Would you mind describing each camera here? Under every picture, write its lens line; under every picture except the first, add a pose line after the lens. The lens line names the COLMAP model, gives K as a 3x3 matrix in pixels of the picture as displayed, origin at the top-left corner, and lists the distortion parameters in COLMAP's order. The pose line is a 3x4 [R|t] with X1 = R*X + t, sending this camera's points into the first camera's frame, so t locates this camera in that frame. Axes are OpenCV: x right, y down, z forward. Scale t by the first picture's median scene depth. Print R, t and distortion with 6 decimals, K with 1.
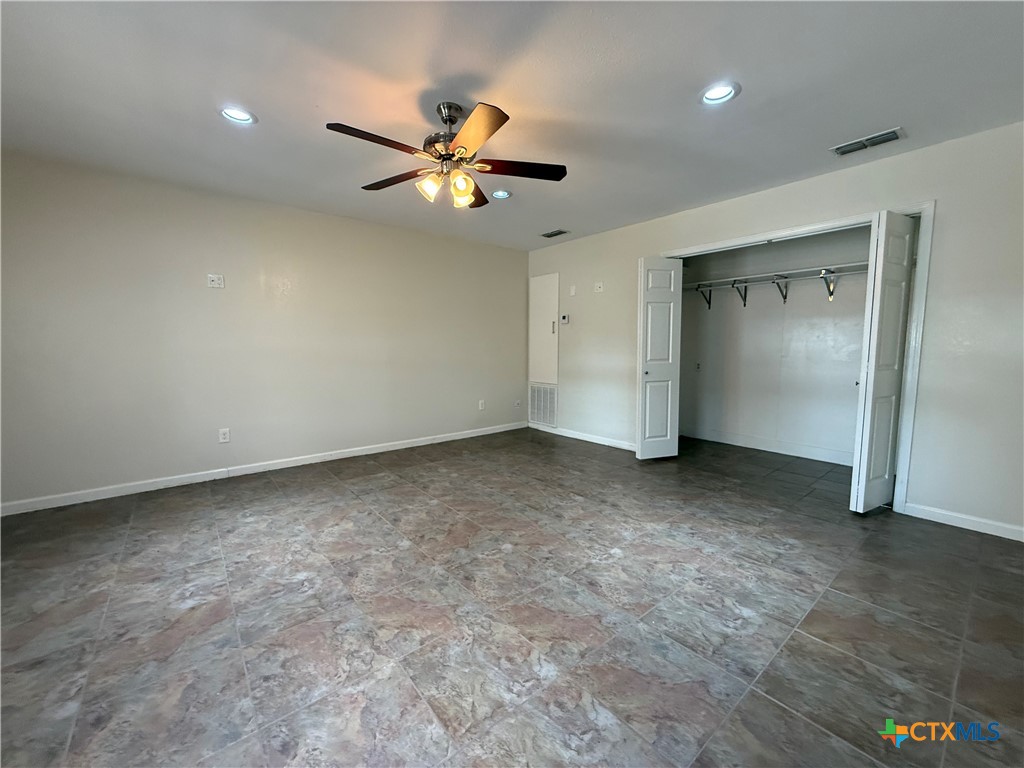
lens RADIAL K [[413.6, 0, 514.7], [0, 413.6, 384.8], [0, 0, 1]] dist [0.000187, -0.000729]
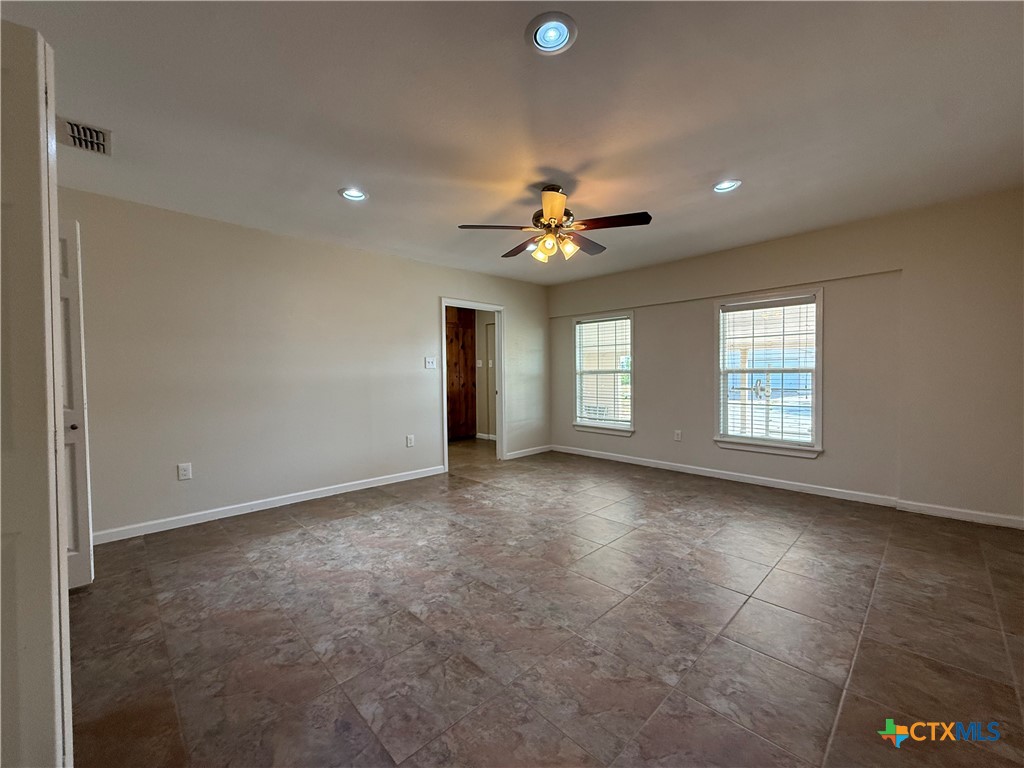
lens RADIAL K [[413.6, 0, 514.7], [0, 413.6, 384.8], [0, 0, 1]] dist [0.000187, -0.000729]
pose [[-0.996252, 0.013492, -0.085434, 0.069387], [0.002364, 0.991637, 0.129034, -0.211272], [0.086461, 0.128348, -0.987953, 2.131467]]
